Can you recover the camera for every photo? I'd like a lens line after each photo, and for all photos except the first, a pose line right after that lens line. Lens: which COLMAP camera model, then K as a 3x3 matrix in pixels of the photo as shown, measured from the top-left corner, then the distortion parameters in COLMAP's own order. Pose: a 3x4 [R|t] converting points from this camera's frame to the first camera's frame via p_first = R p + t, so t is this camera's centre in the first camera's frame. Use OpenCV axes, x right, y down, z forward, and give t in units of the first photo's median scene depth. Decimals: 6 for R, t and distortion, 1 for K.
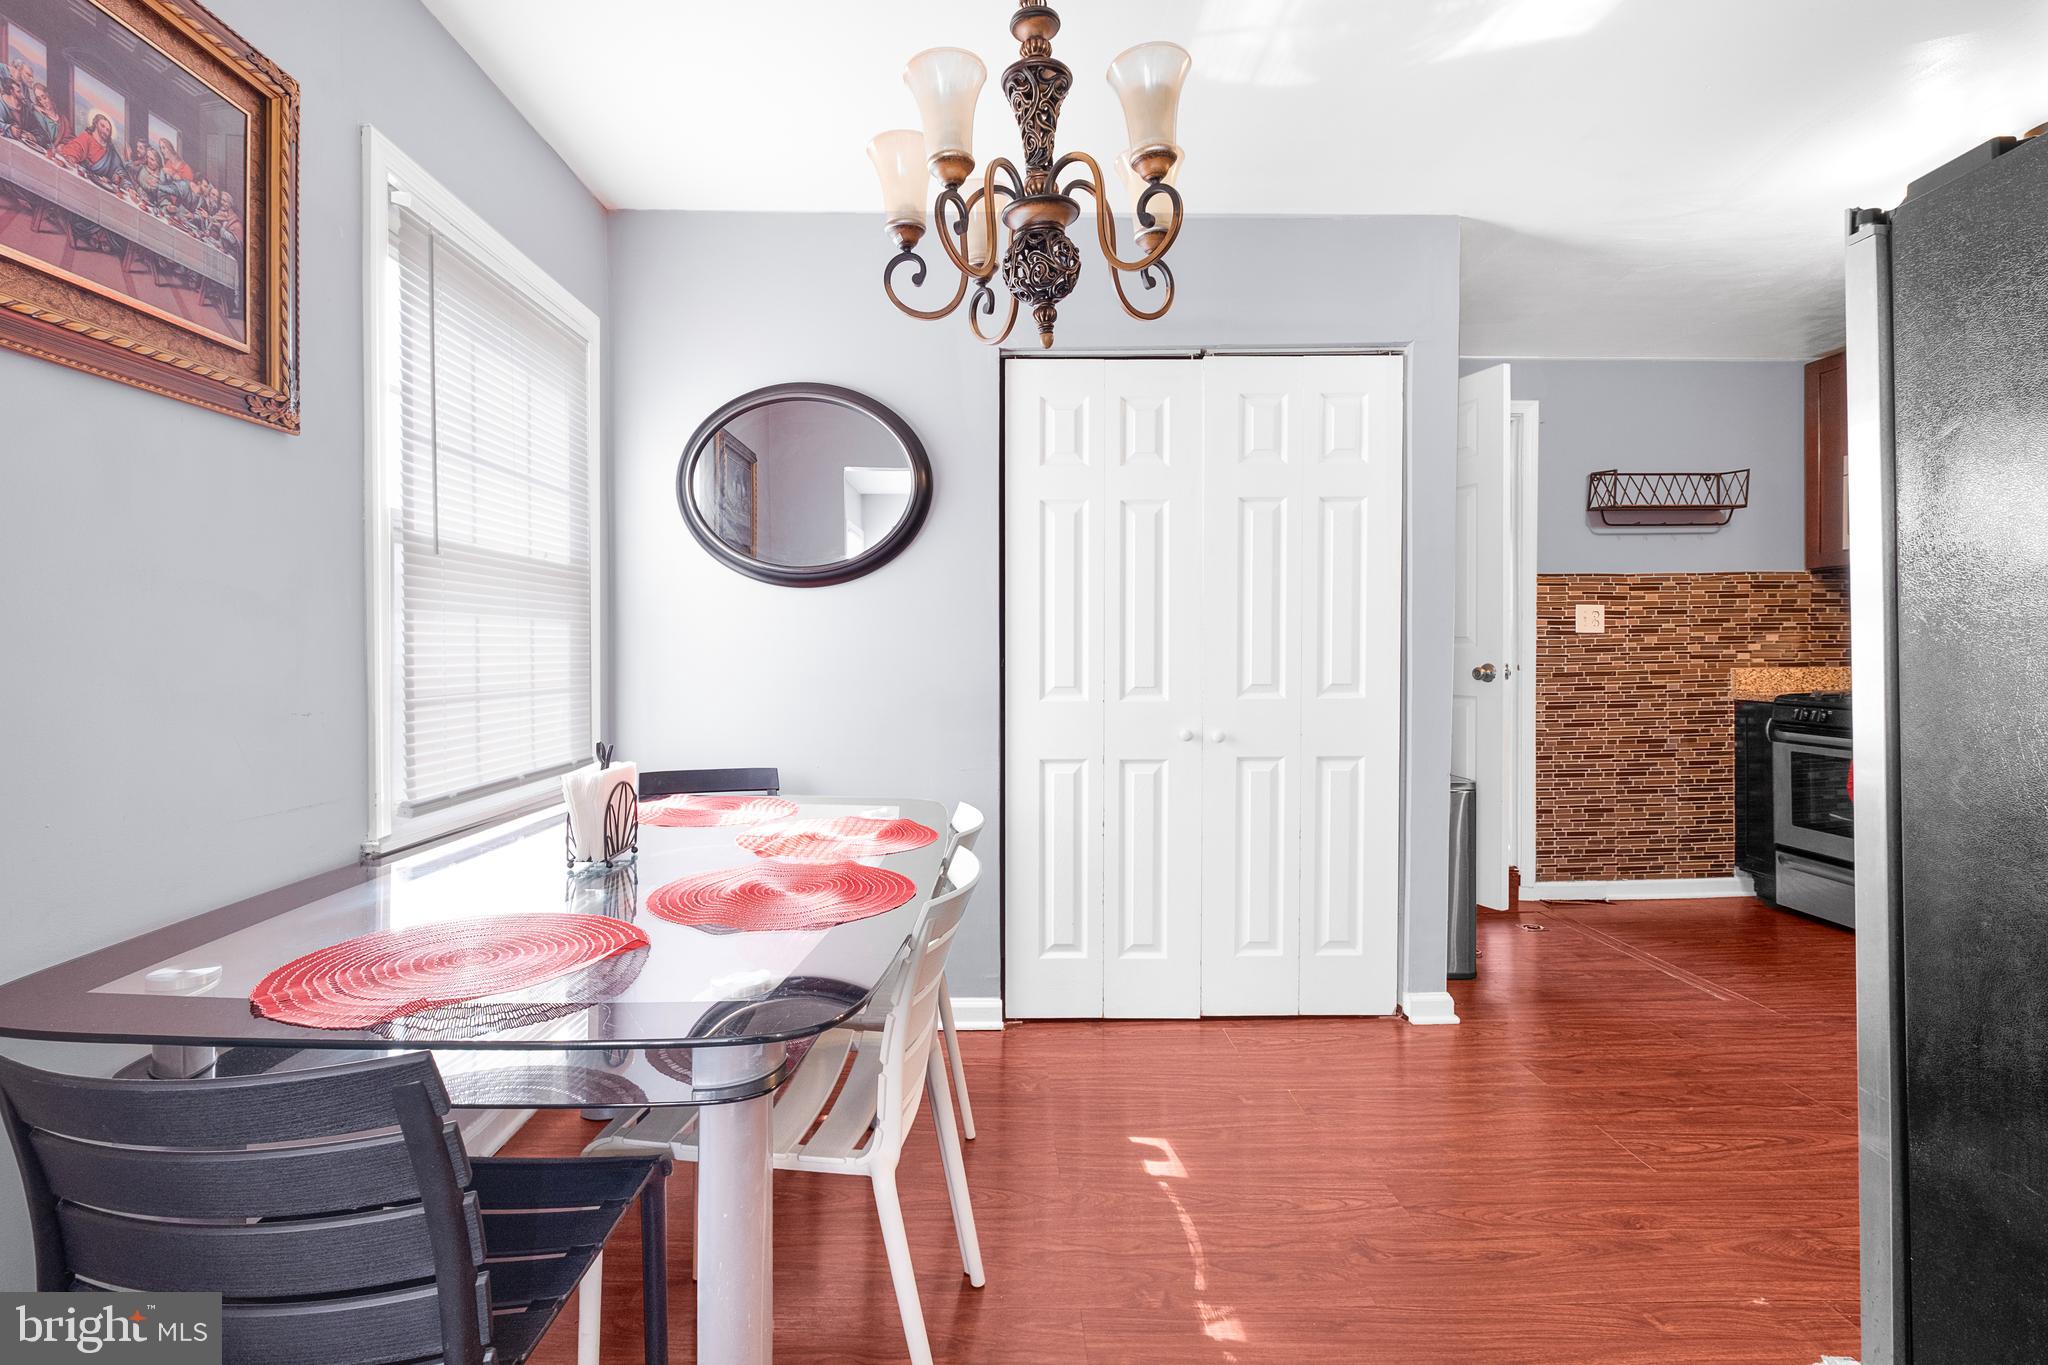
lens RADIAL K [[897.7, 0, 1013.0], [0, 897.7, 654.9], [0, 0, 1]] dist [-0.002779, -0.000555]
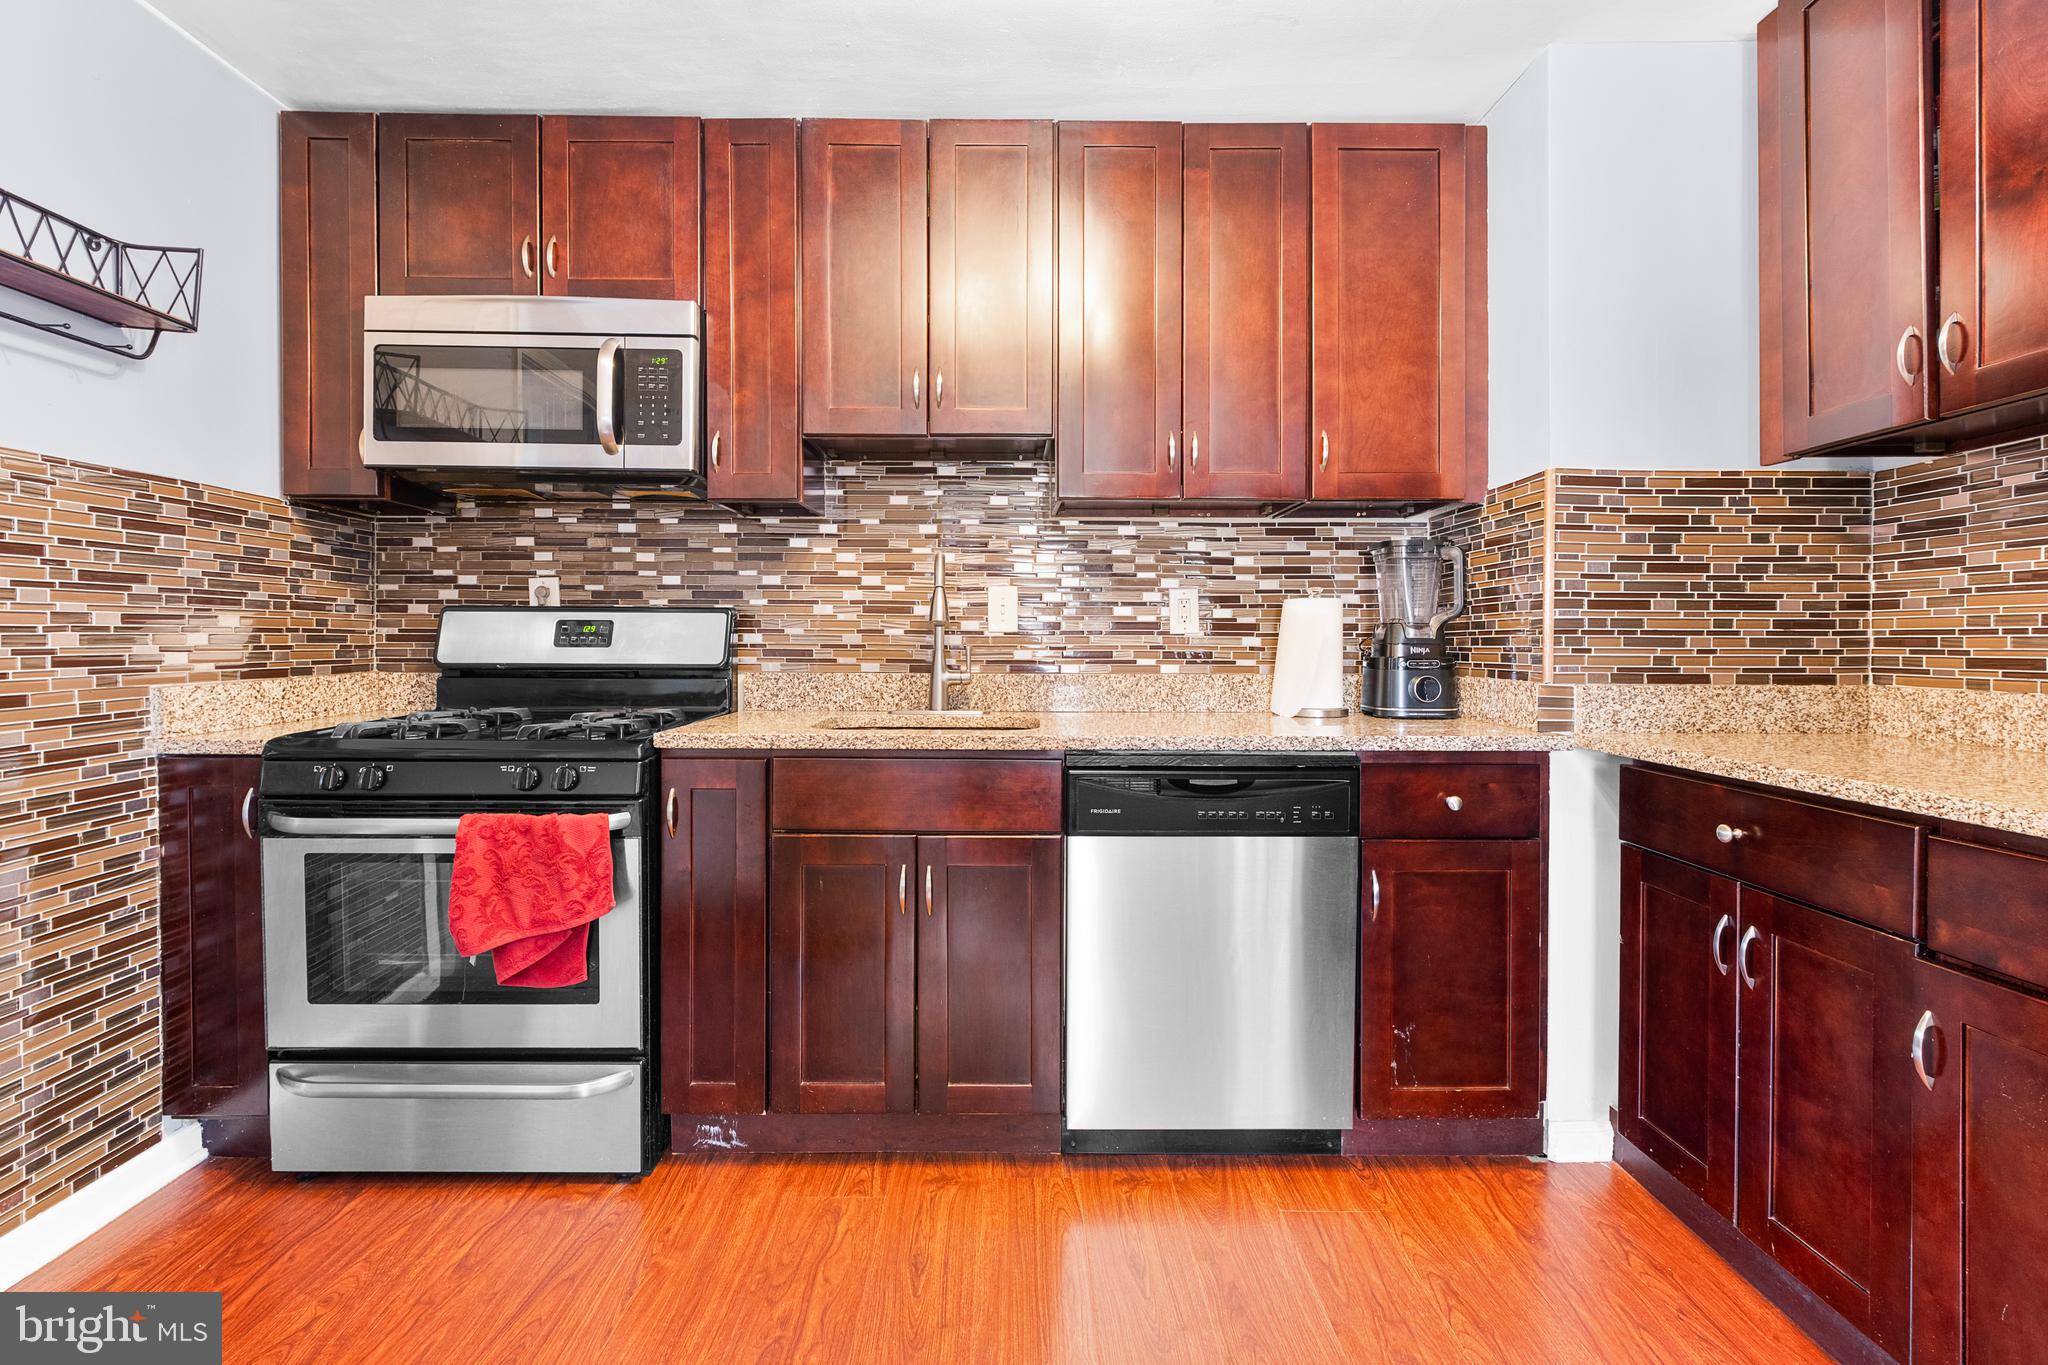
lens RADIAL K [[897.7, 0, 1013.0], [0, 897.7, 654.9], [0, 0, 1]] dist [-0.002779, -0.000555]
pose [[0.002996, -0.008279, 0.999961, 0.351815], [-0.000962, 0.999965, 0.008282, -0.004731], [-0.999995, -0.000987, 0.002988, 0.564284]]
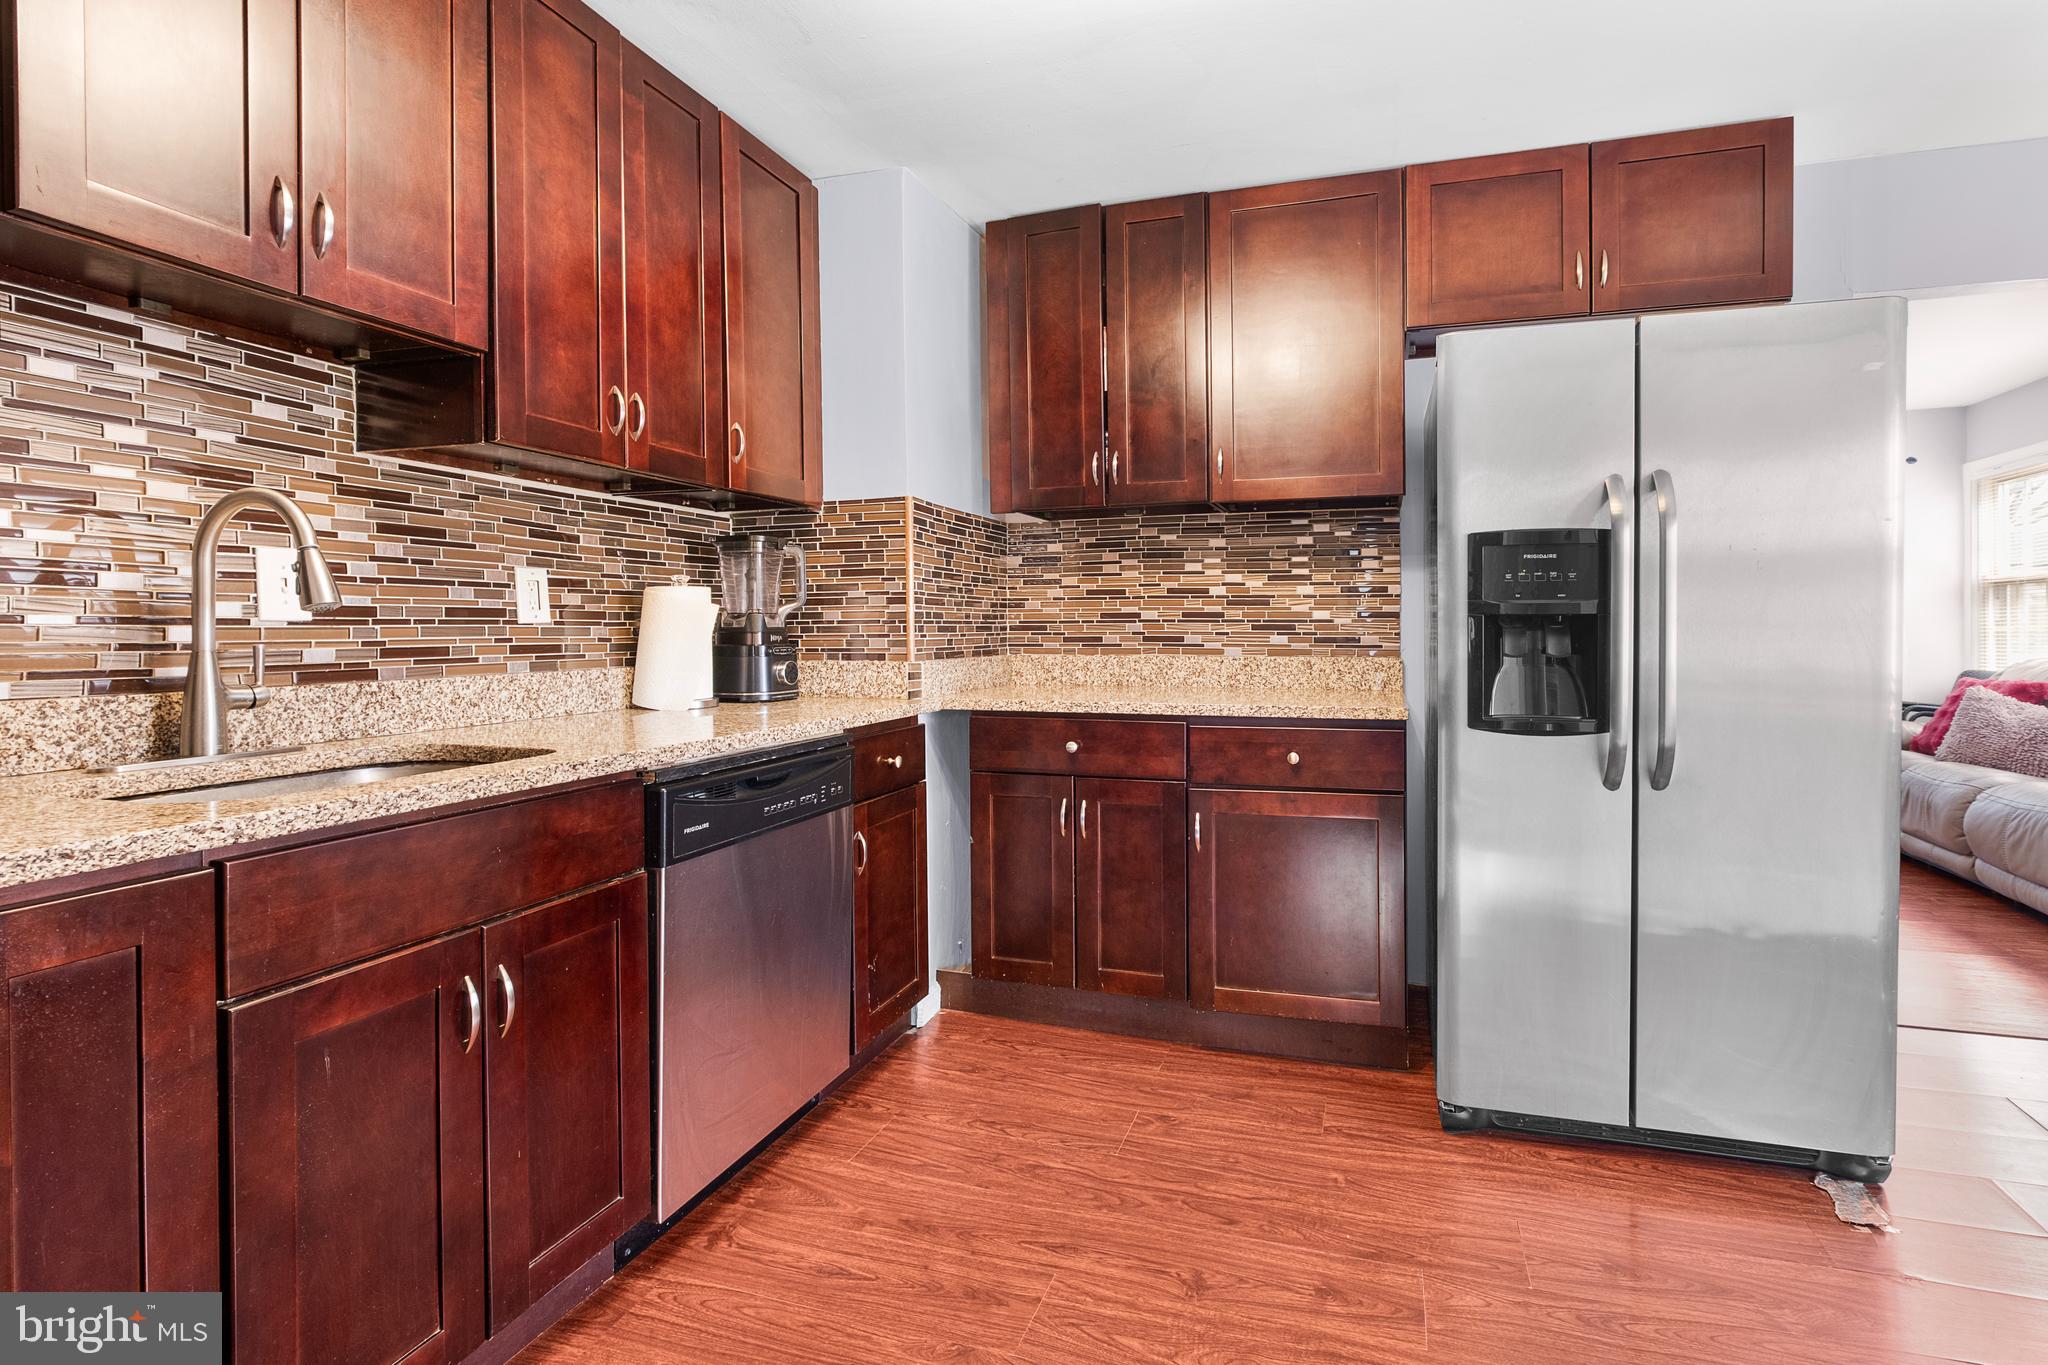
lens RADIAL K [[944.3, 0, 1026.8], [0, 944.3, 649.1], [0, 0, 1]] dist [-0.001381, 0.000008]
pose [[-0.941496, 0.006107, 0.336968, 0.532503], [0.014145, 0.999671, 0.021403, -0.007199], [-0.336727, 0.024918, -0.941273, 0.862067]]
